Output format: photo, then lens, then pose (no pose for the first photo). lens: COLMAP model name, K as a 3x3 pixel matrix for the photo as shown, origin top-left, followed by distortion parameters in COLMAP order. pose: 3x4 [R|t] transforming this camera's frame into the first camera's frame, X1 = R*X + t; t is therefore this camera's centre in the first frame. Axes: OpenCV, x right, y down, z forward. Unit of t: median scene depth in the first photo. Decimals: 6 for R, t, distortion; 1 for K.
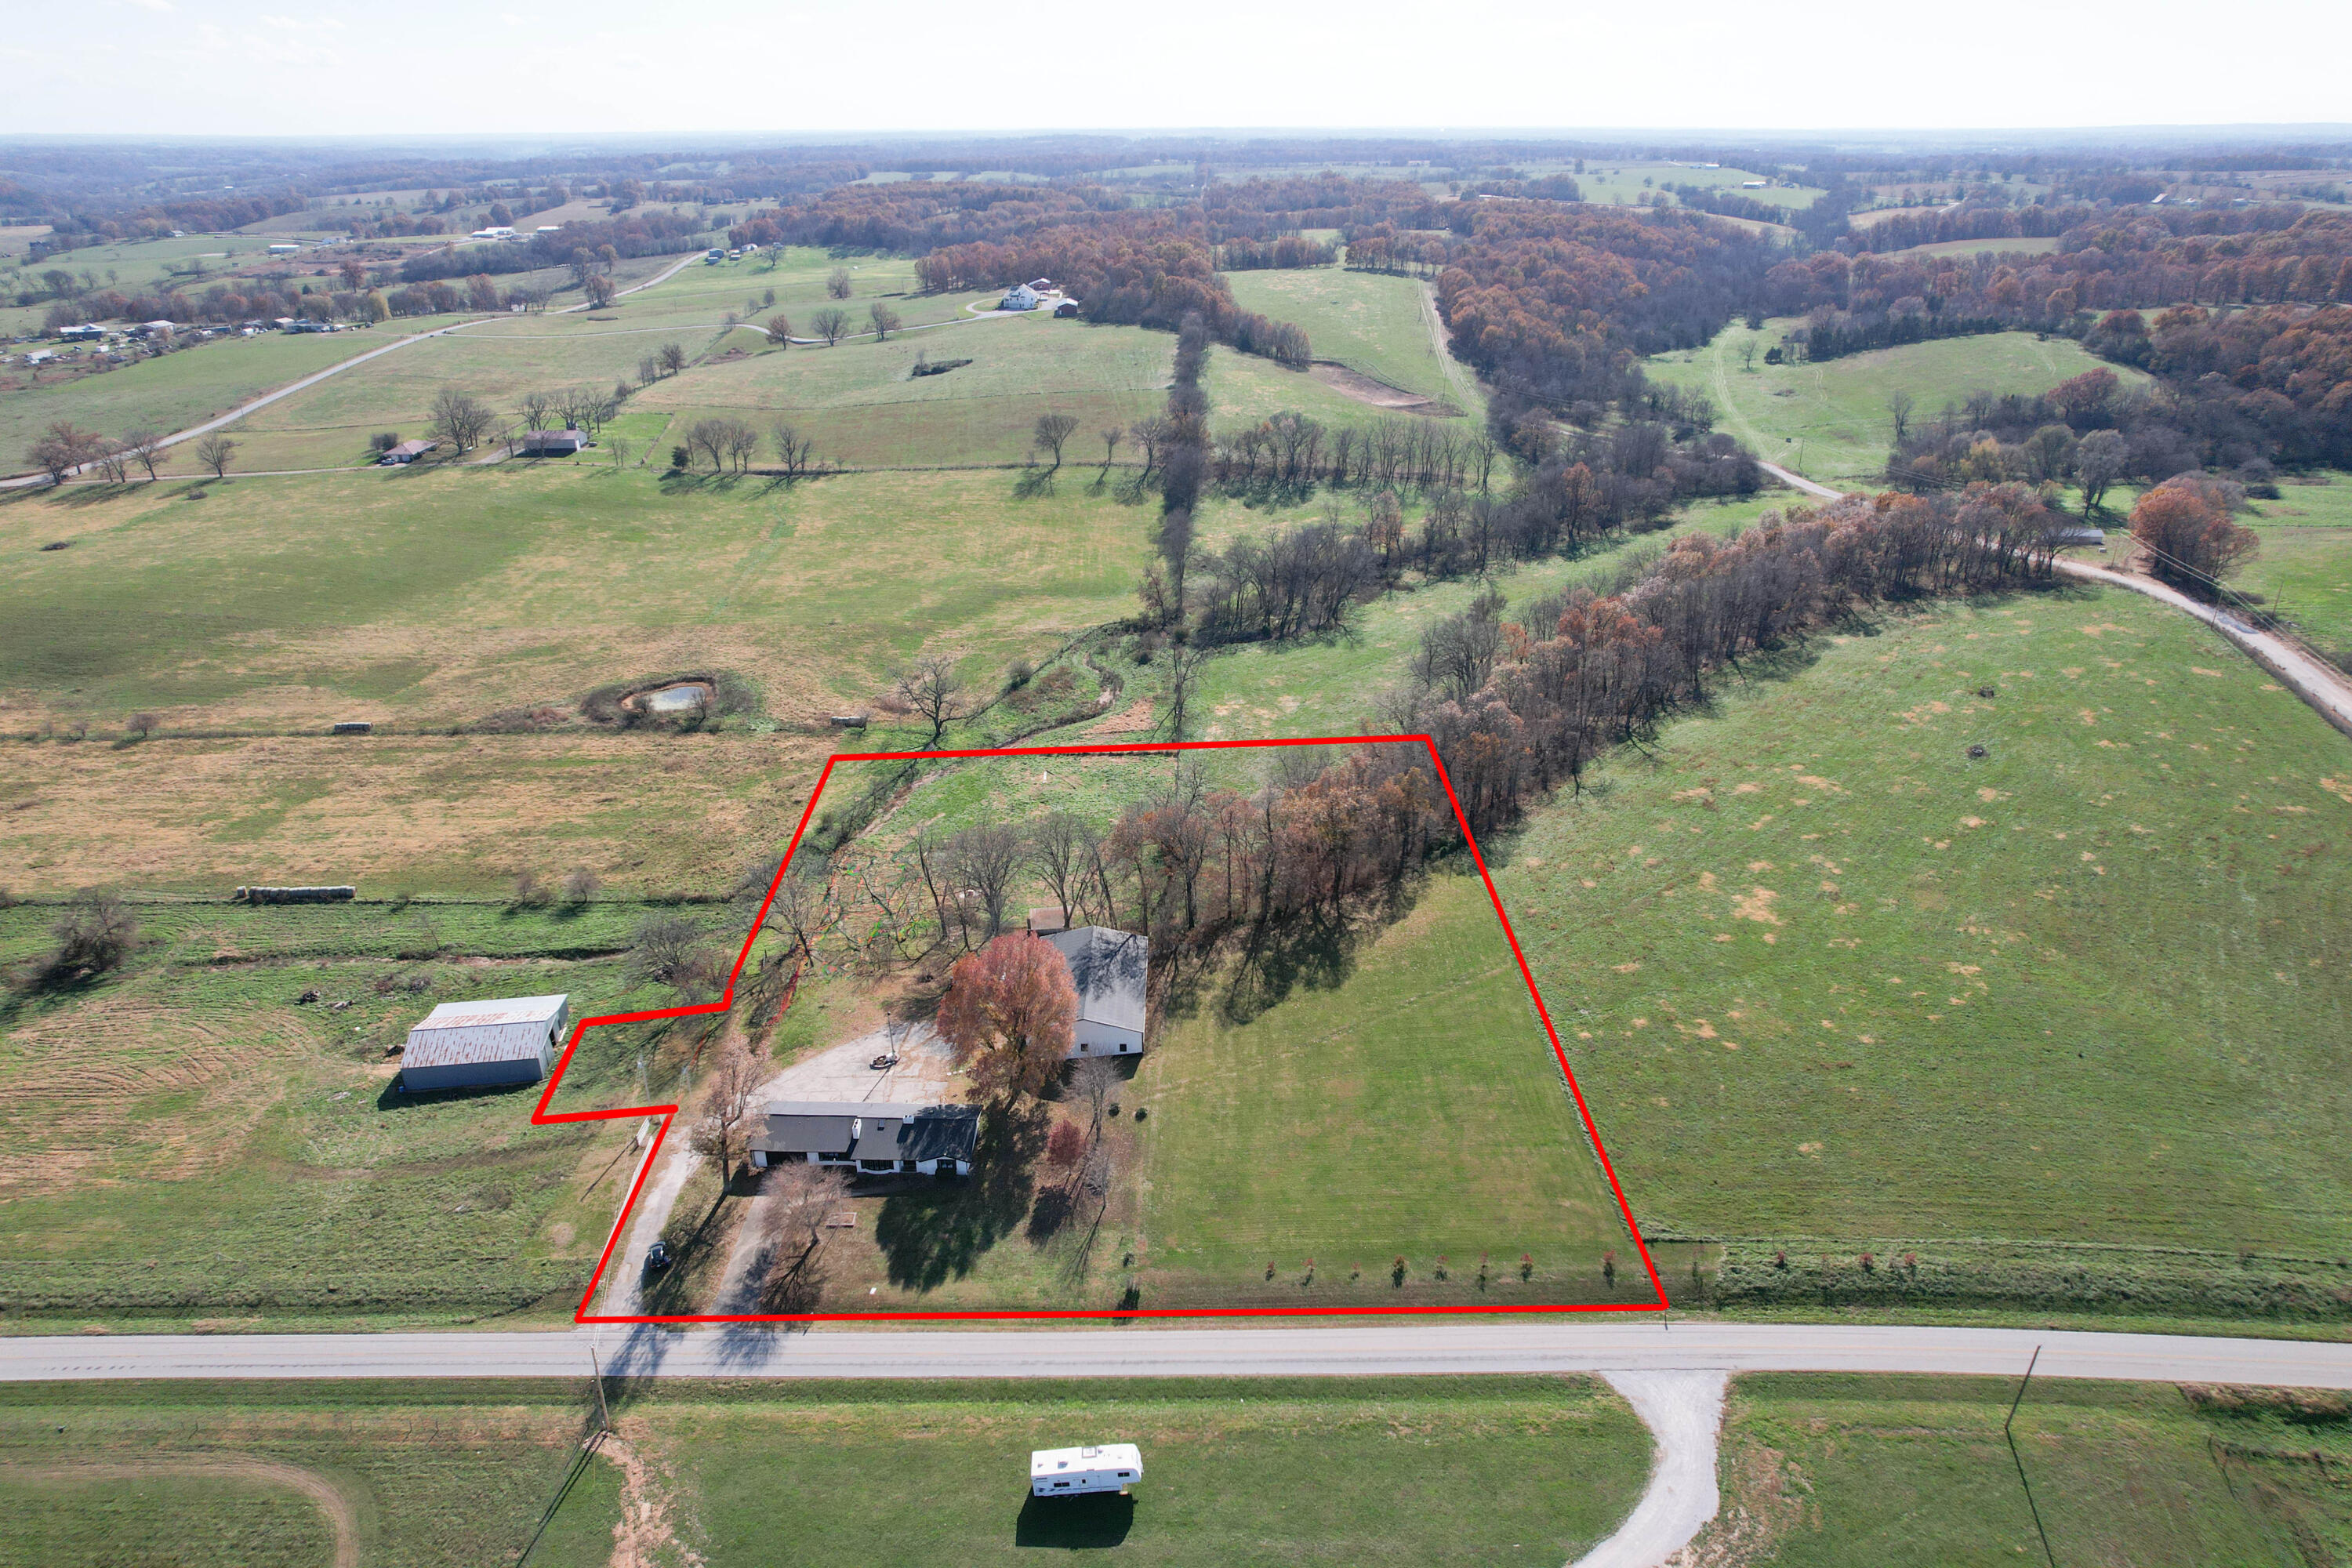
lens RADIAL K [[1529.7, 0, 1176.0], [0, 1529.7, 784.0], [0, 0, 1]] dist [-0.080814, 0.072800]
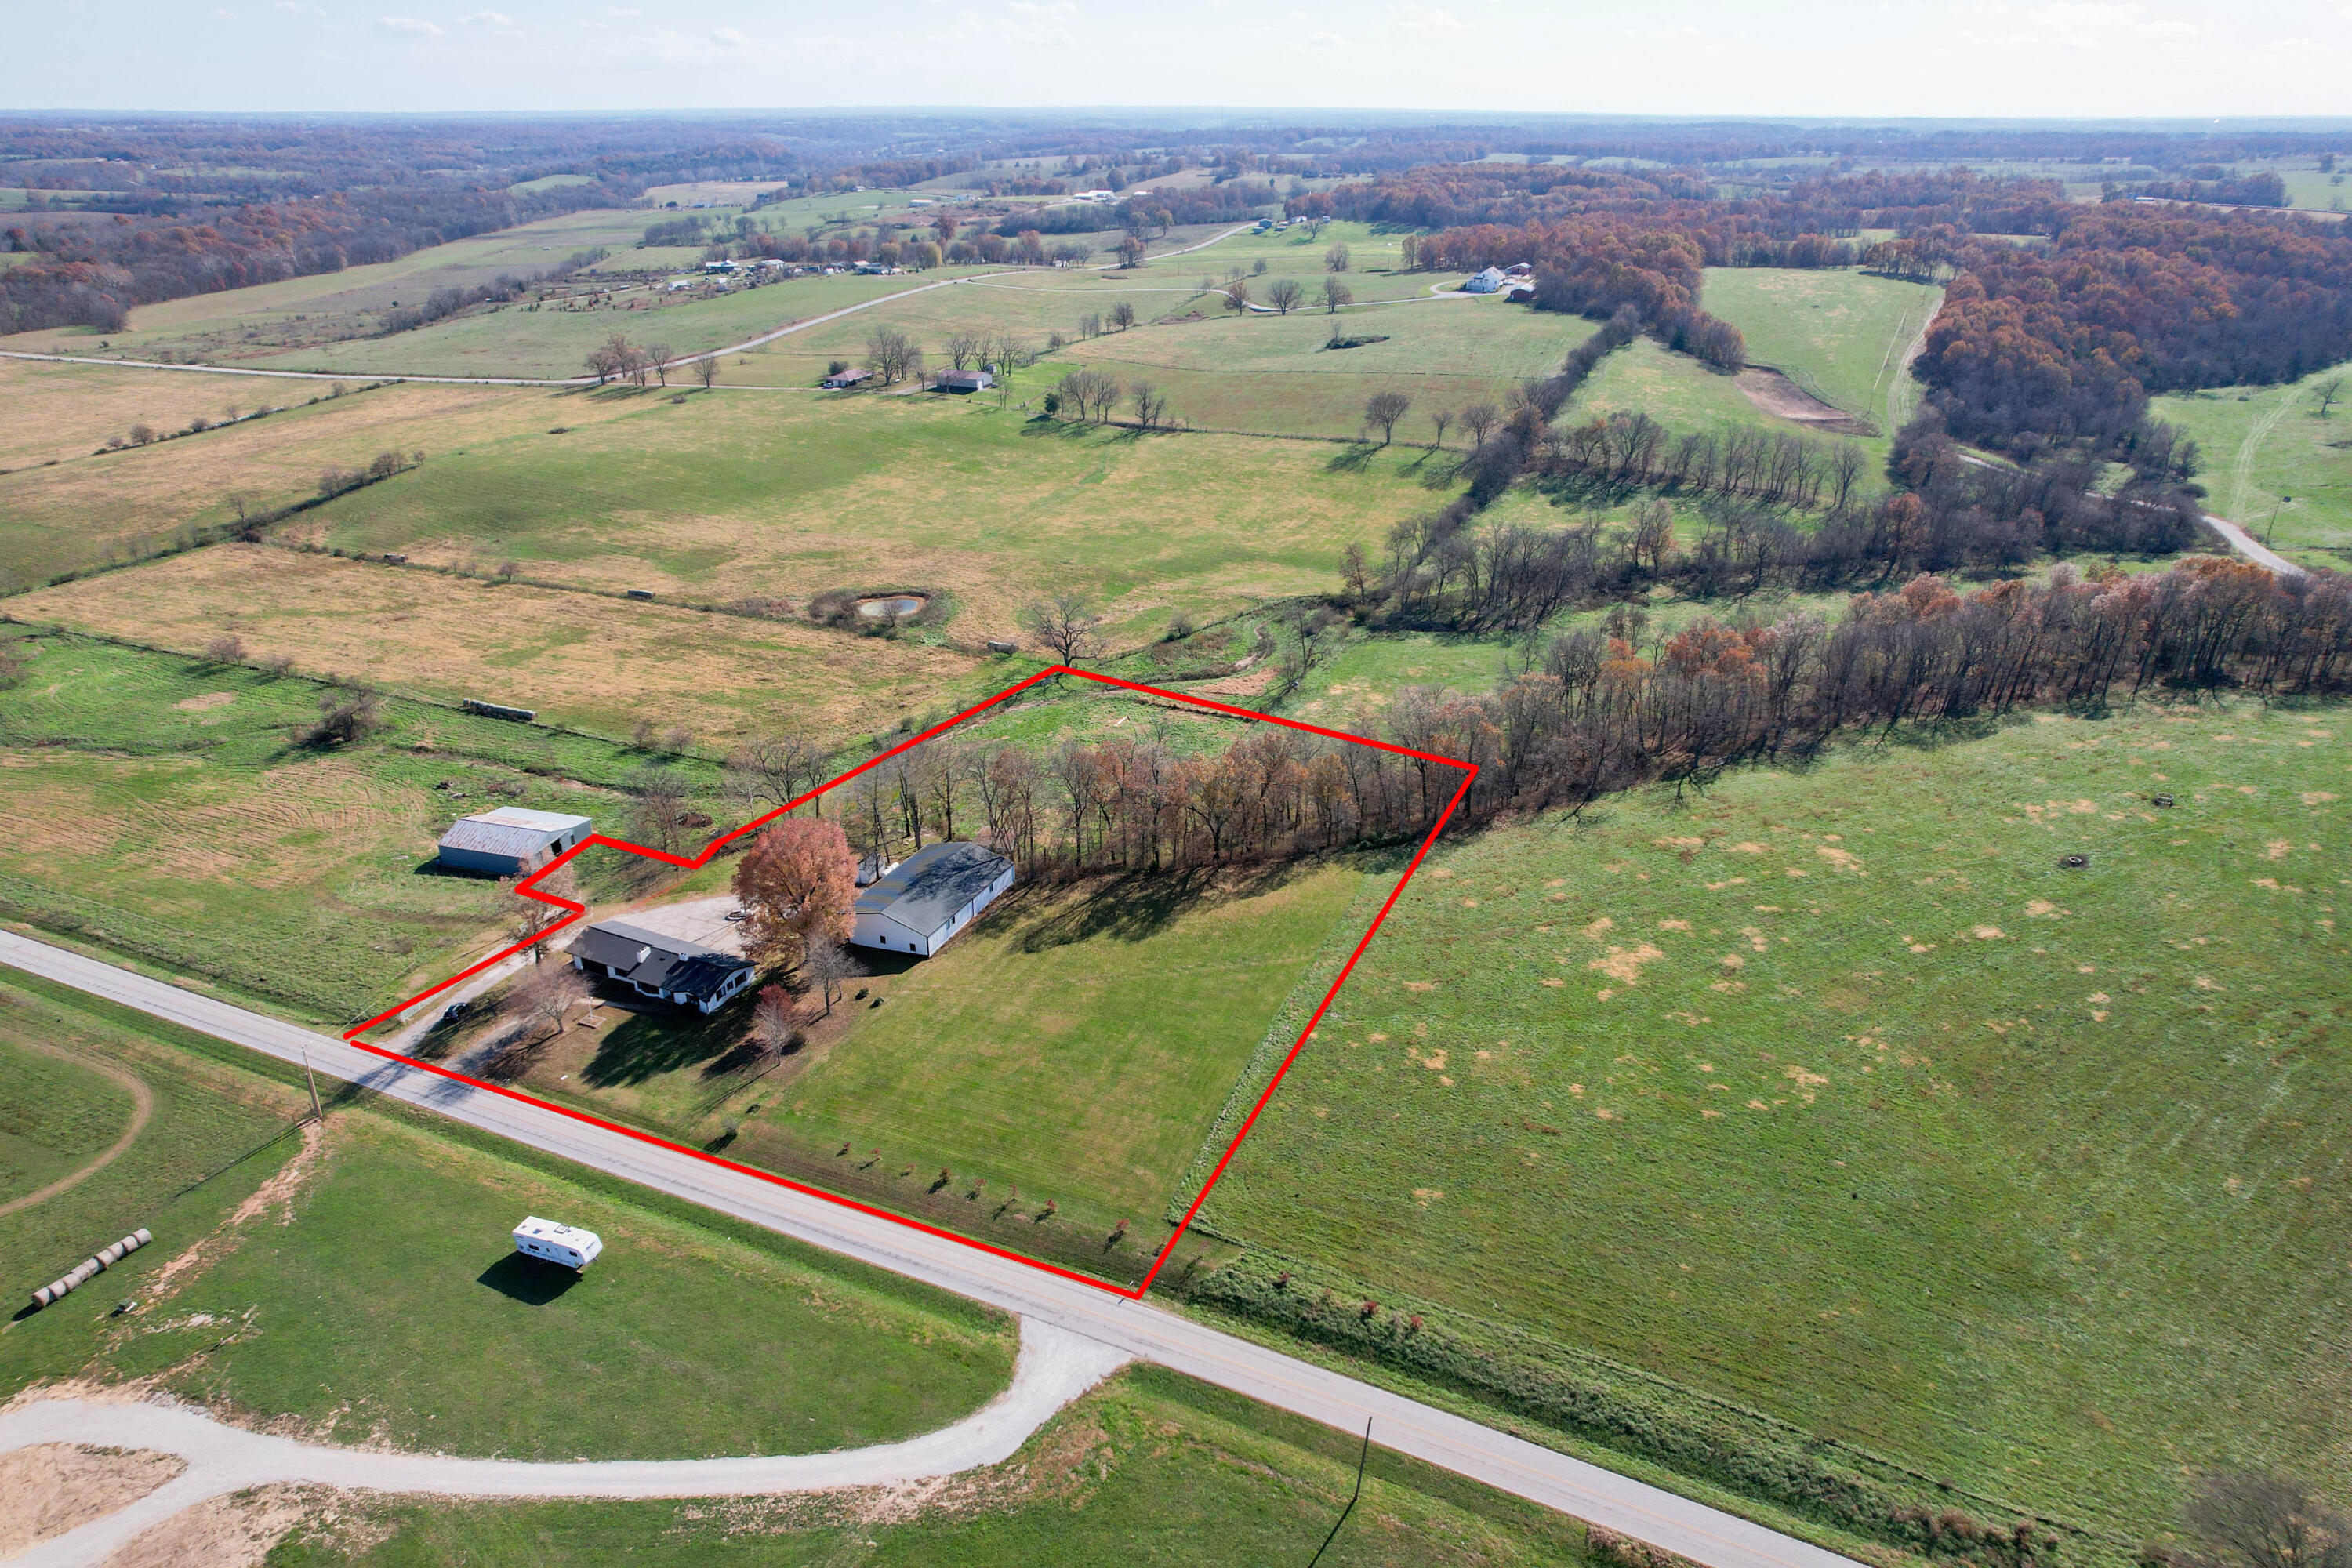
lens RADIAL K [[1529.7, 0, 1176.0], [0, 1529.7, 784.0], [0, 0, 1]] dist [-0.080814, 0.072800]
pose [[0.913021, 0.172876, -0.369469, 0.262662], [-0.168934, 0.984677, 0.043269, -0.010579], [0.371288, 0.022910, 0.928235, 0.028313]]
